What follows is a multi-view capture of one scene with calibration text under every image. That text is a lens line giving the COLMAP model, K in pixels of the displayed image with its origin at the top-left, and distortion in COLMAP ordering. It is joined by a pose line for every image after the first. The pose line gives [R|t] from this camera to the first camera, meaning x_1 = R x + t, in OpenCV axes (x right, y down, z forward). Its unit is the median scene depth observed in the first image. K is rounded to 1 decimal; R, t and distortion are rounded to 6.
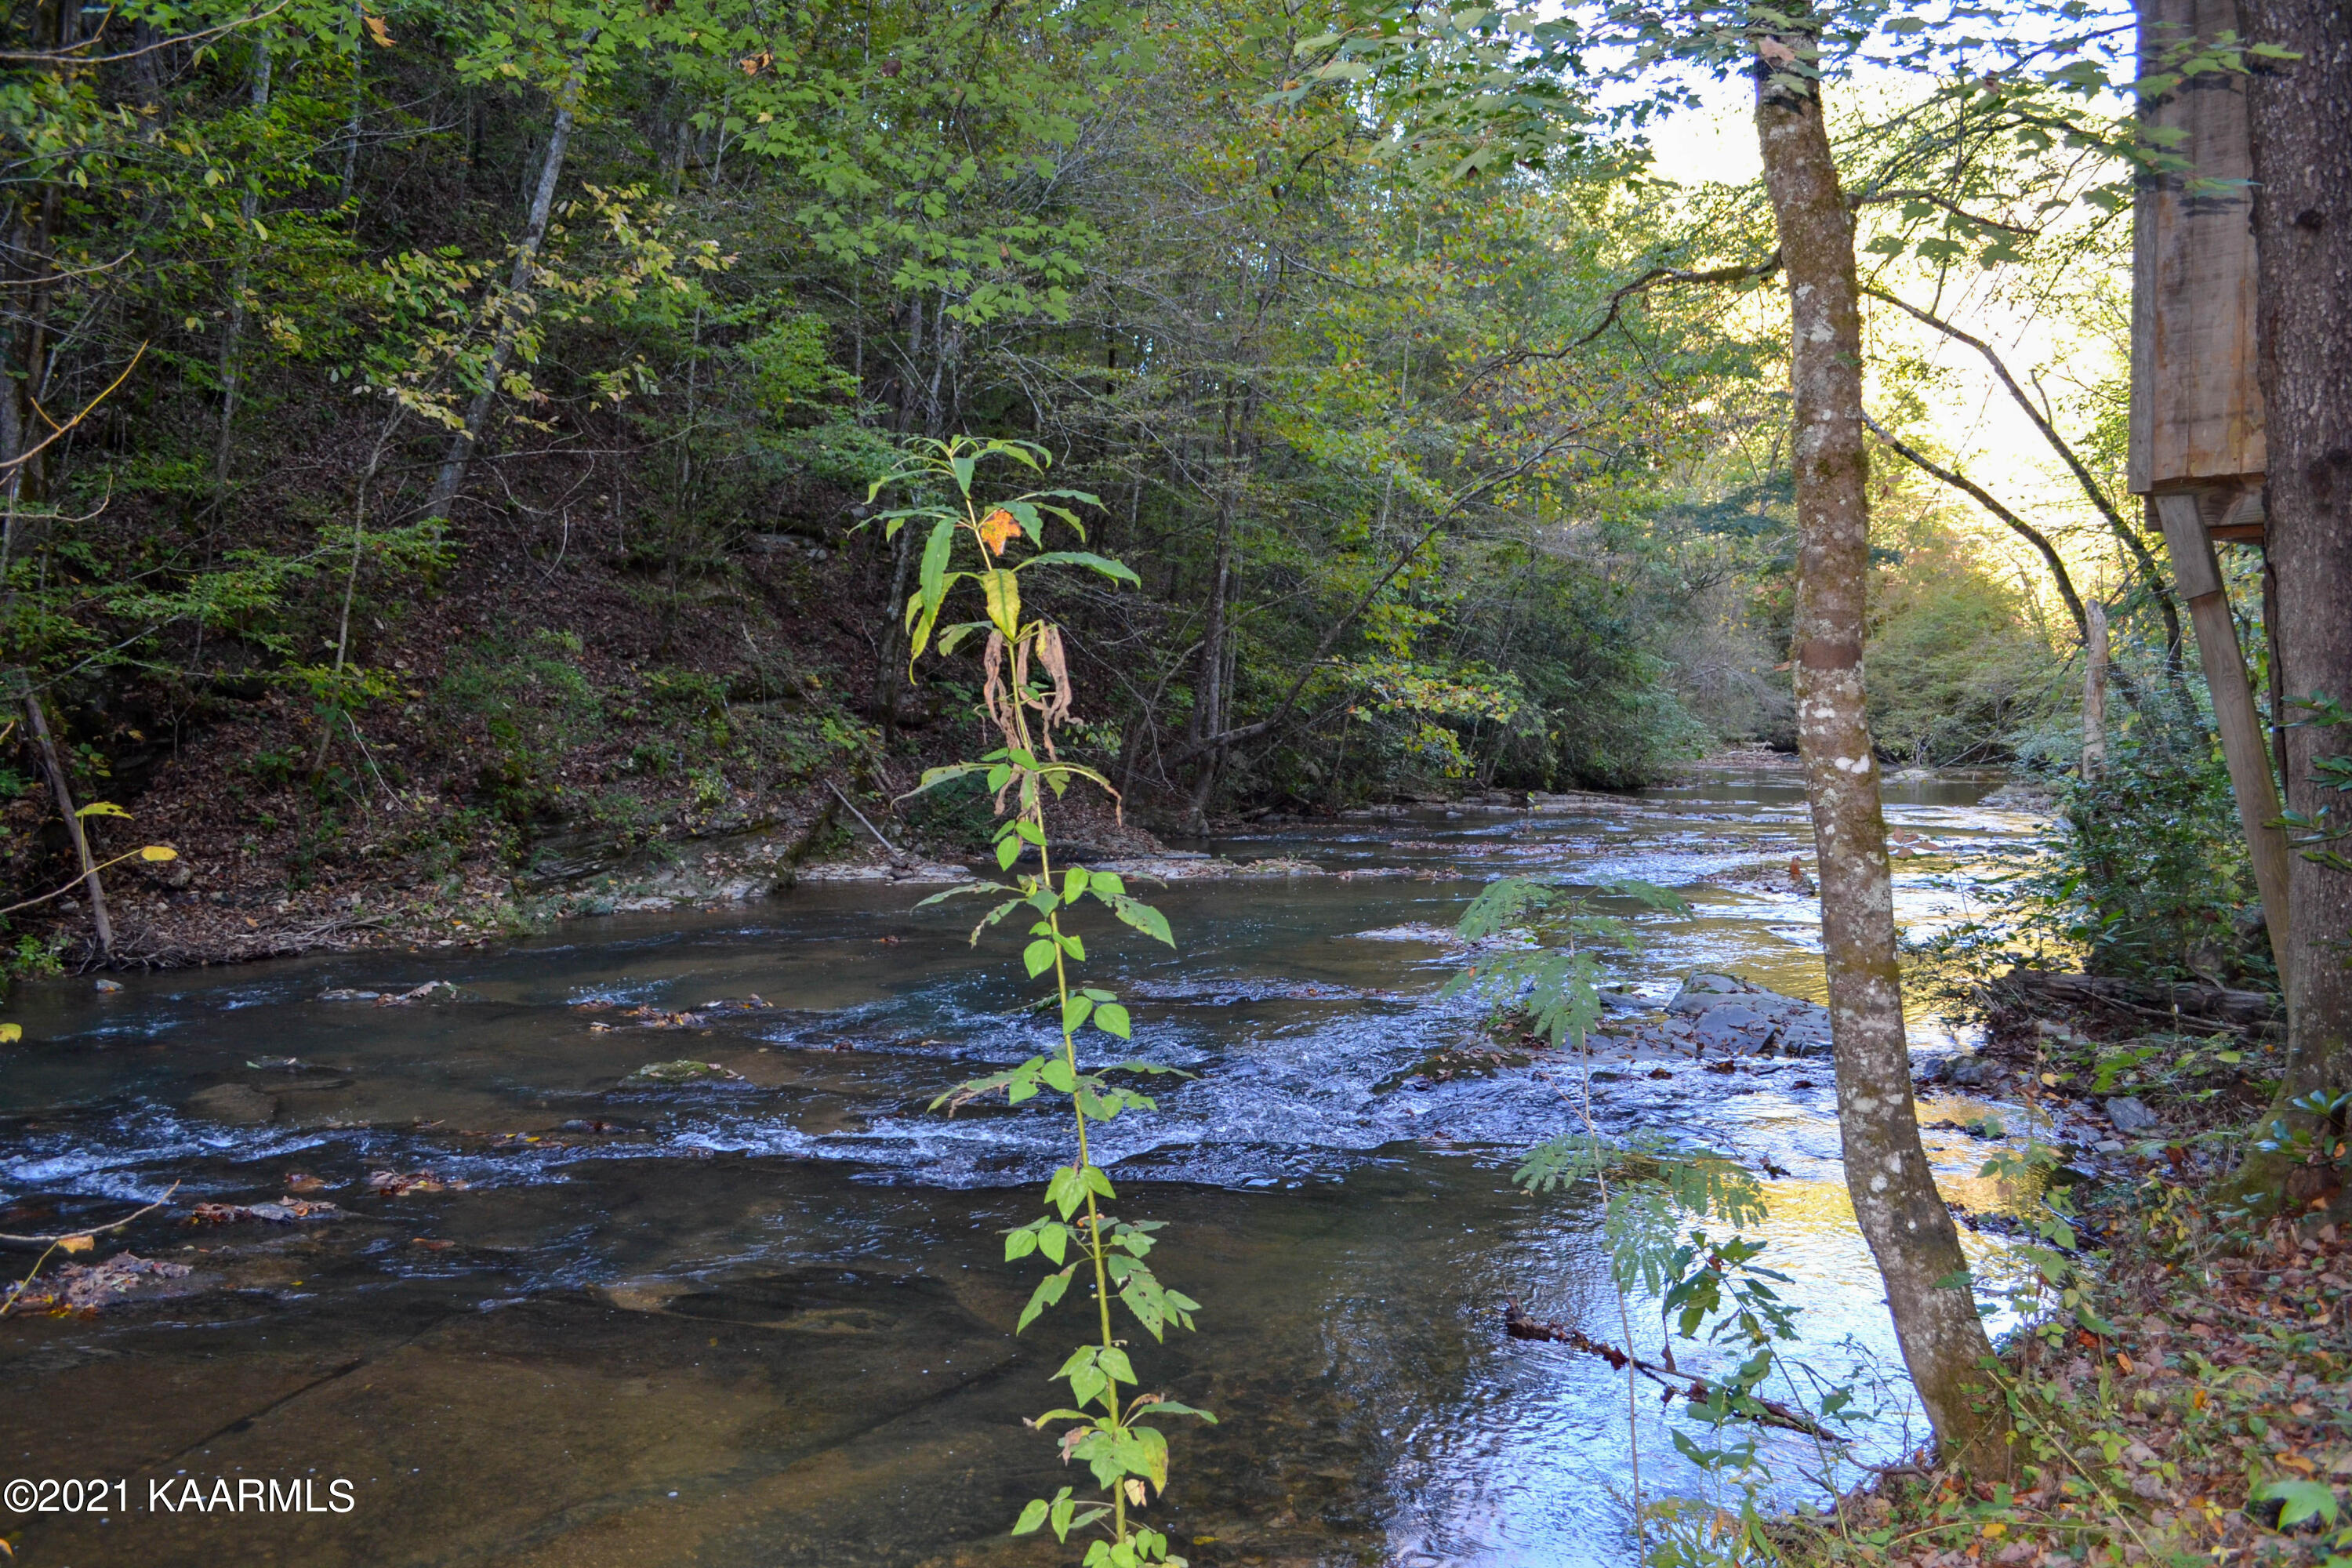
lens RADIAL K [[1842.5, 0, 1183.0], [0, 1842.5, 786.1], [0, 0, 1]] dist [-0.080132, 0.010292]
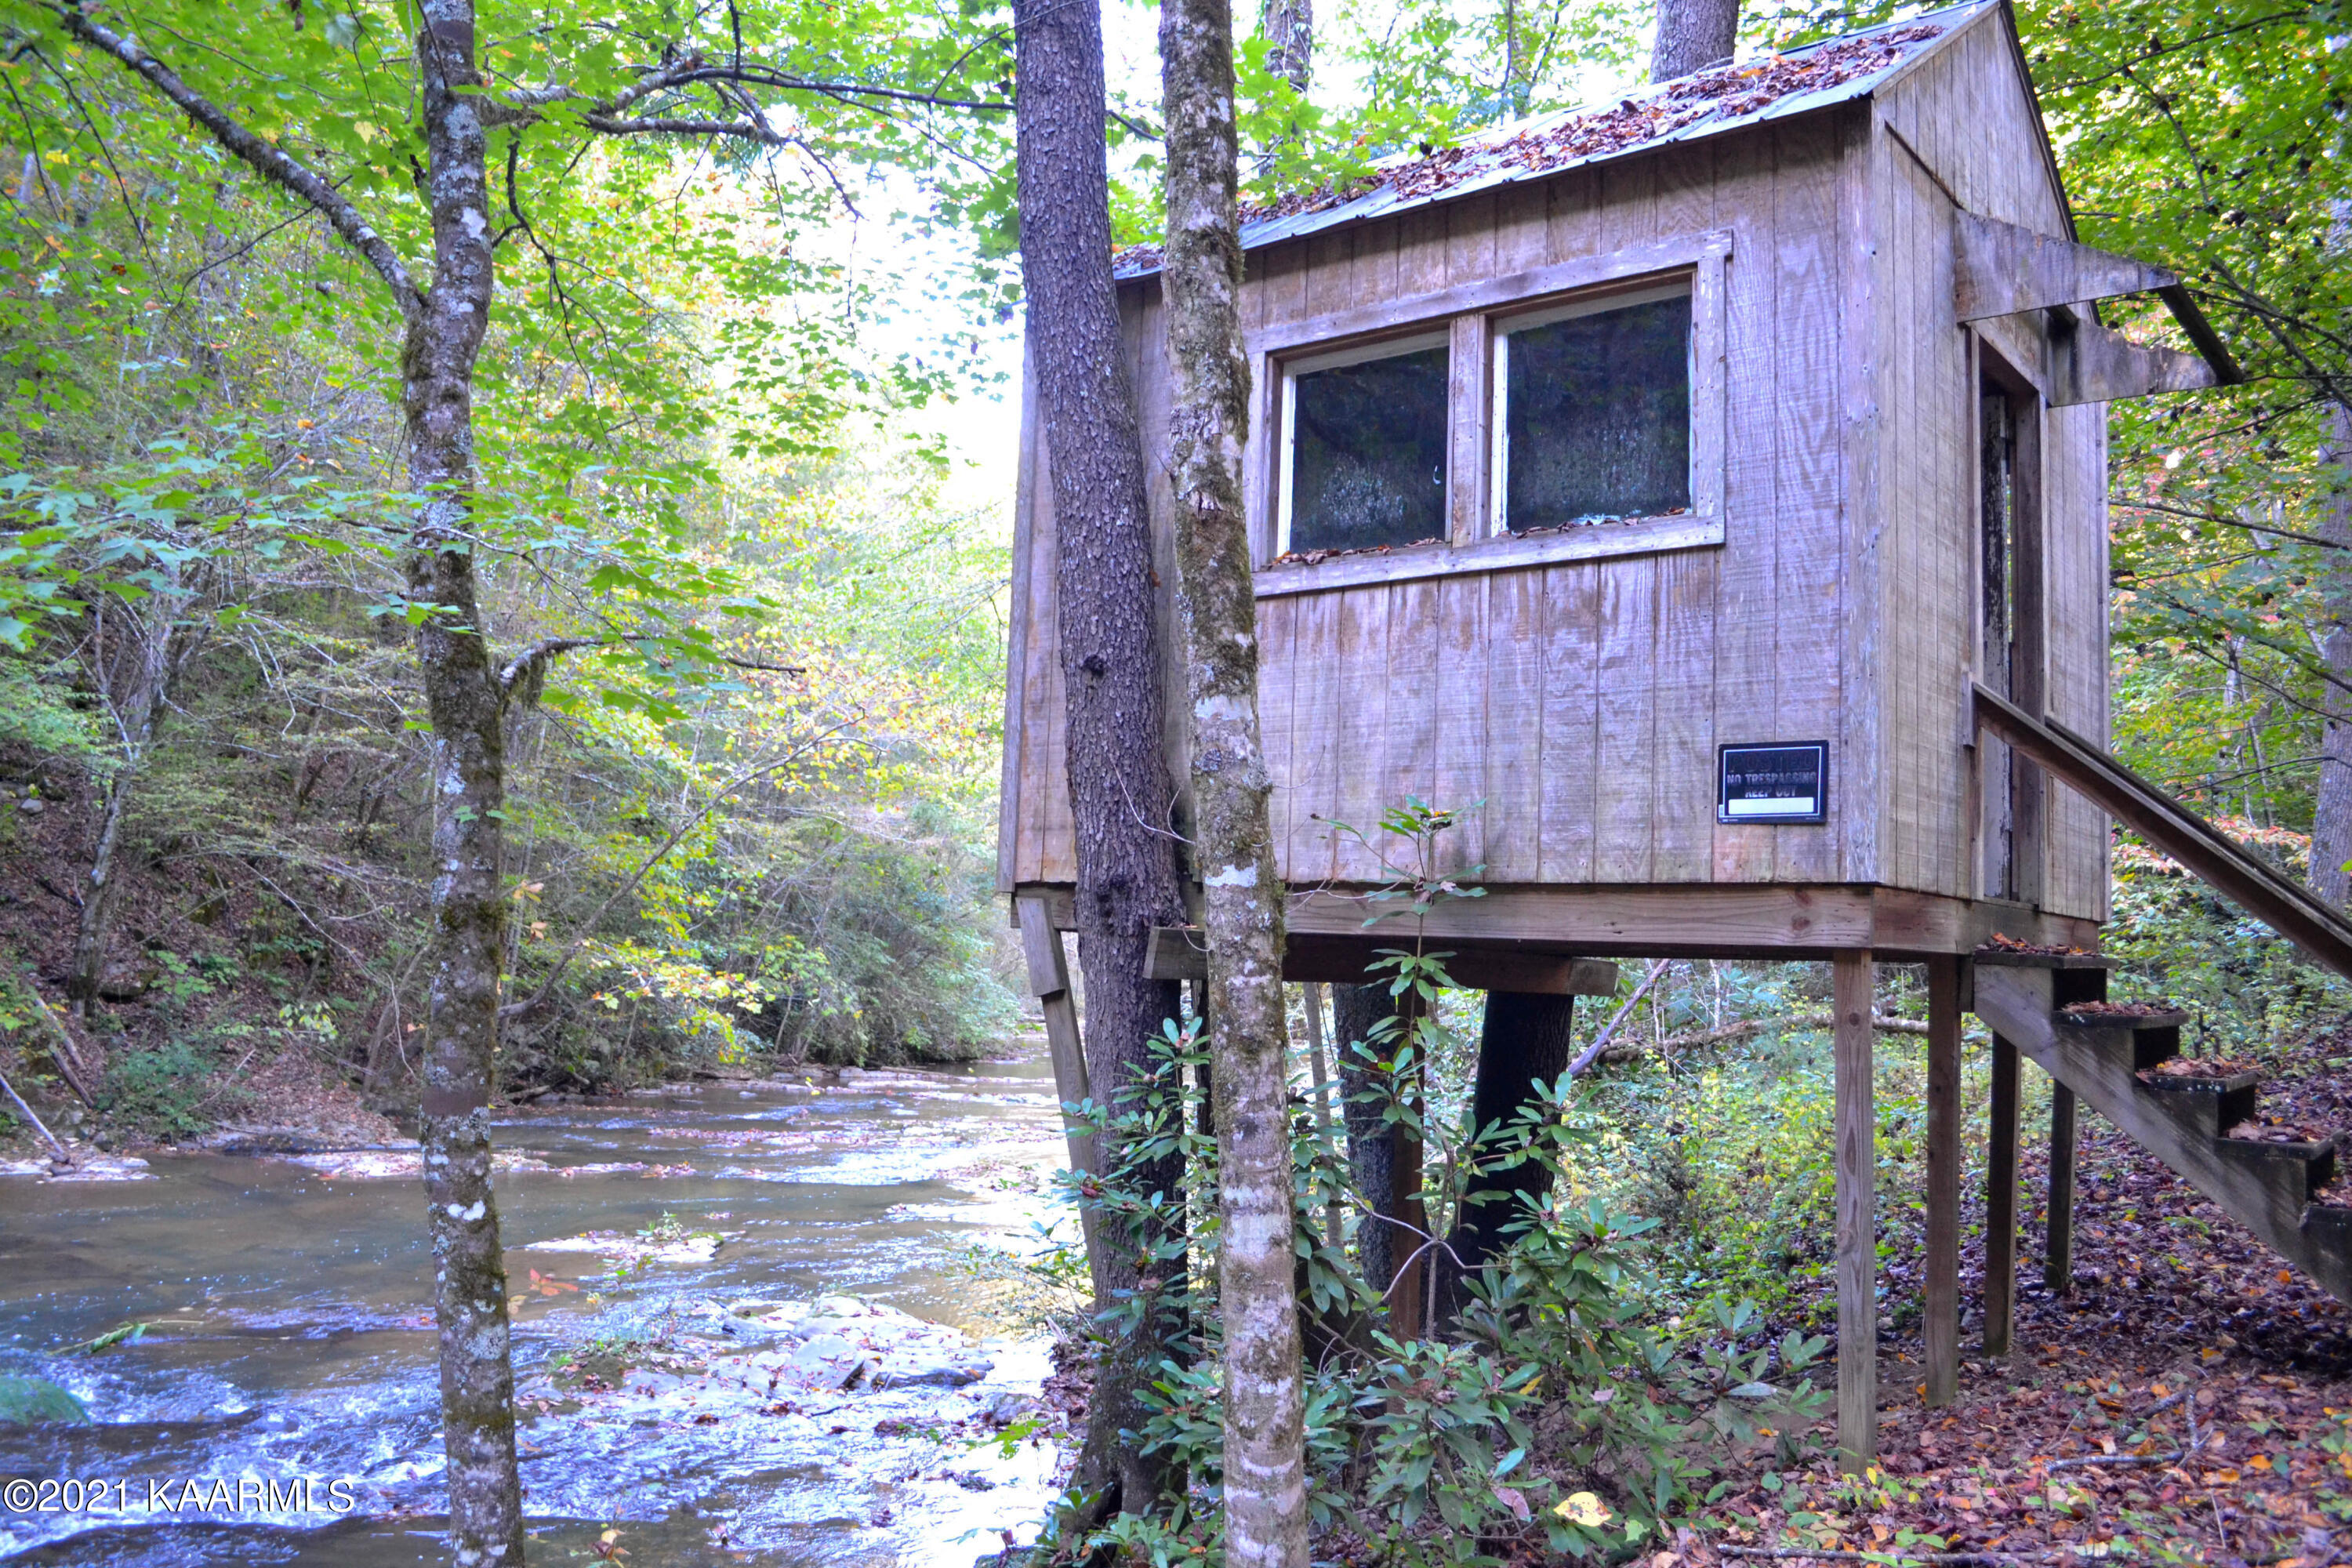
lens RADIAL K [[1842.5, 0, 1179.5], [0, 1842.5, 783.0], [0, 0, 1]] dist [-0.080132, 0.010292]
pose [[0.955045, 0.051157, 0.292015, 0.107981], [-0.011505, 0.990653, -0.135920, -0.028169], [-0.296239, 0.126450, 0.946706, -0.023397]]
